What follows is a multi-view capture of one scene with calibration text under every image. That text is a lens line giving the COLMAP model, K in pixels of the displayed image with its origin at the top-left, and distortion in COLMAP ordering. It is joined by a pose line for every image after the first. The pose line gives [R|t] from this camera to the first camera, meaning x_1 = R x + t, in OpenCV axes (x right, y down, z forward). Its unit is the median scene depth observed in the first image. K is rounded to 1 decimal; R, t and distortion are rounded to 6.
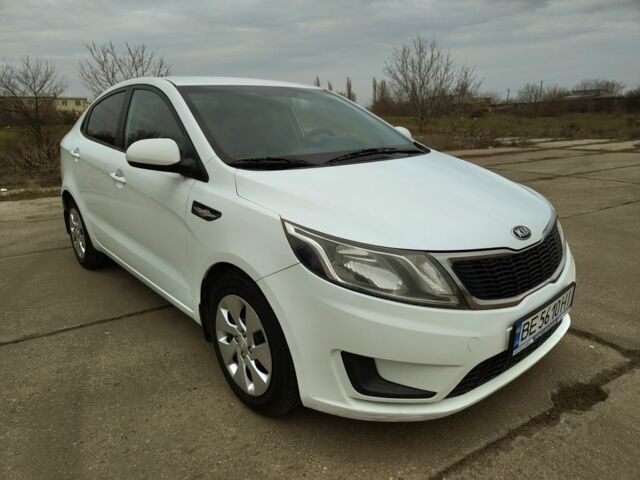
lens RADIAL K [[439.5, 0, 317.5], [0, 439.5, 242.9], [0, 0, 1]] dist [0.009961, 0.002606]
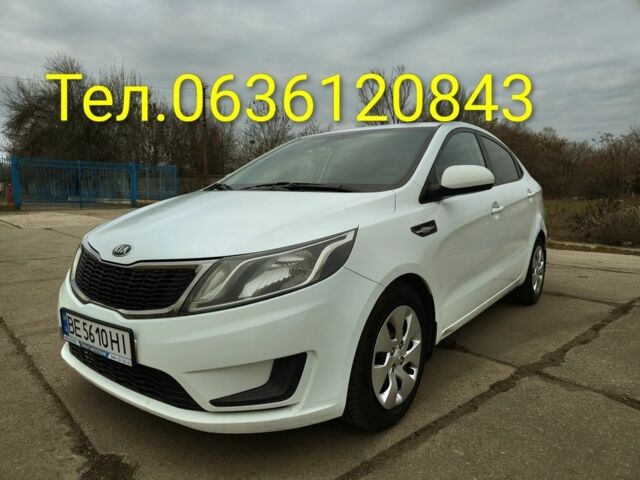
lens RADIAL K [[441.0, 0, 317.5], [0, 441.0, 236.3], [0, 0, 1]] dist [0.010923, 0.002797]
pose [[0.197737, 0.126308, -0.972084, 1.453193], [-0.280363, 0.957526, 0.067386, -0.235815], [0.939306, 0.259212, 0.224750, 1.112140]]
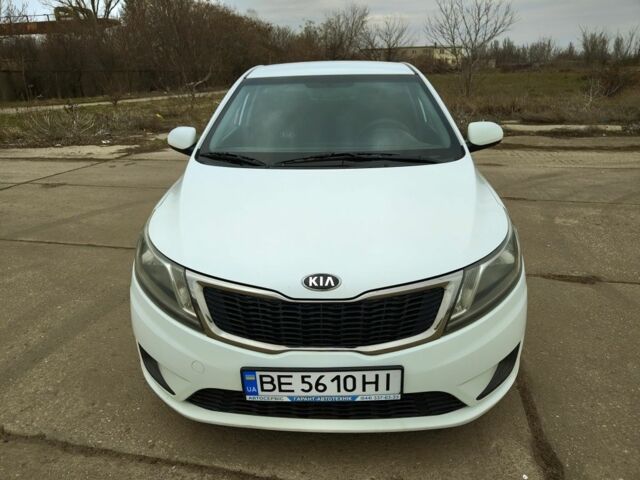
lens RADIAL K [[441.0, 0, 317.5], [0, 441.0, 236.3], [0, 0, 1]] dist [0.010923, 0.002797]
pose [[0.723909, 0.243254, -0.645588, 0.933251], [-0.181522, 0.969963, 0.161934, -0.233752], [0.665587, -0.000037, 0.746320, 0.329035]]
